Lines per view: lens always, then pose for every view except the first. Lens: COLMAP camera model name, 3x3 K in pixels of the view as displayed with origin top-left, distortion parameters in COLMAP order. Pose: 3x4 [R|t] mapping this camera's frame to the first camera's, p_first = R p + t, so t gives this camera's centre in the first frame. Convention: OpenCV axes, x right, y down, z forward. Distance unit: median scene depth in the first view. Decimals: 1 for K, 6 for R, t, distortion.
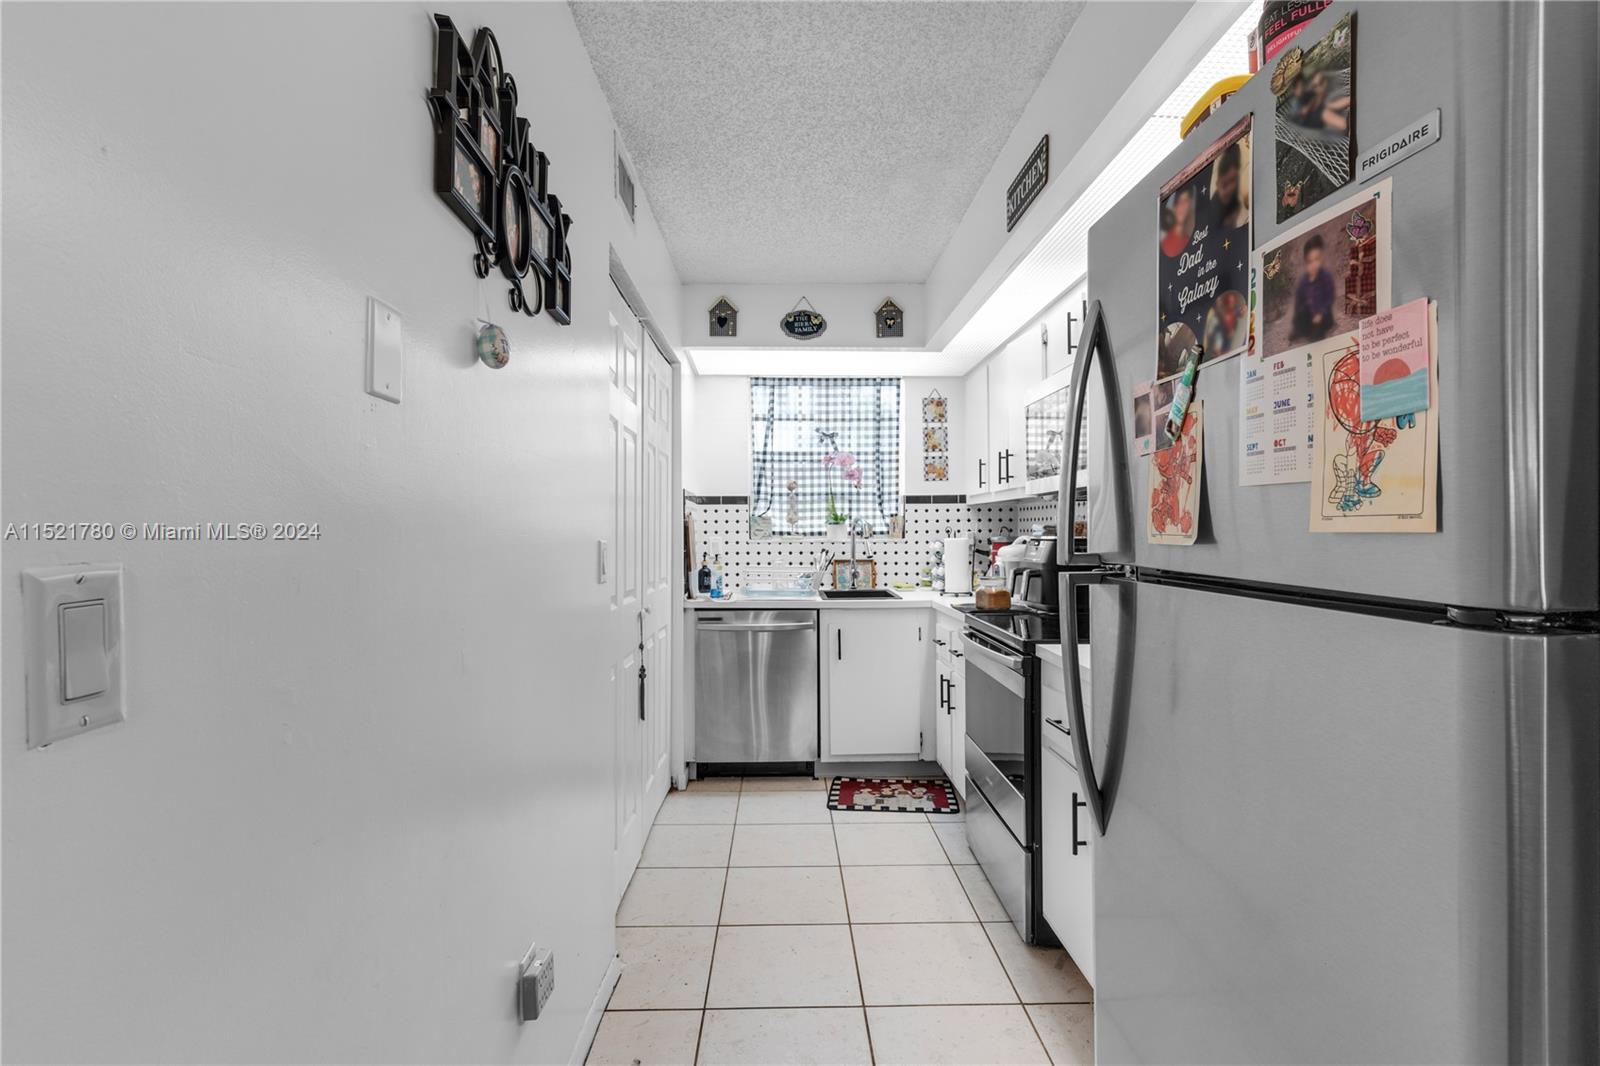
lens RADIAL K [[760.1, 0, 801.0], [0, 760.1, 529.3], [0, 0, 1]] dist [0.004778, 0.000364]
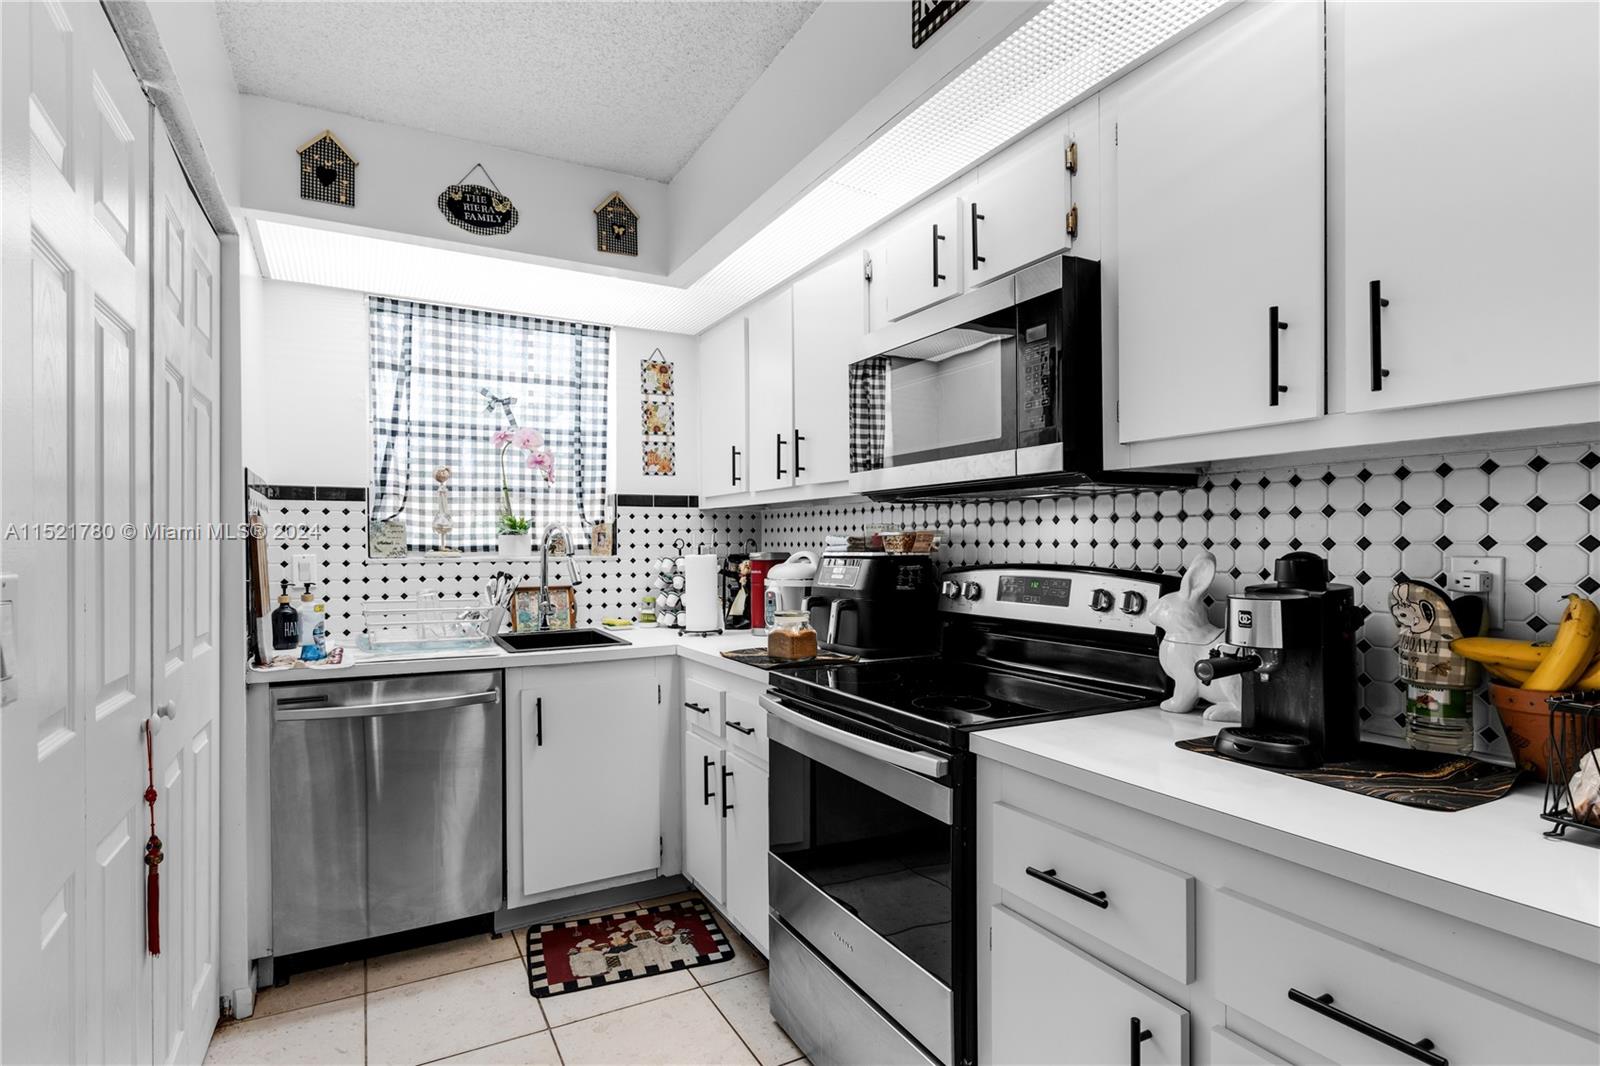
lens RADIAL K [[804.4, 0, 797.9], [0, 804.4, 548.5], [0, 0, 1]] dist [0.002575, -0.001245]
pose [[0.891083, -0.002015, 0.453836, -0.061432], [-0.001699, 0.999968, 0.007776, -0.000141], [-0.453837, -0.007700, 0.891051, 0.292828]]
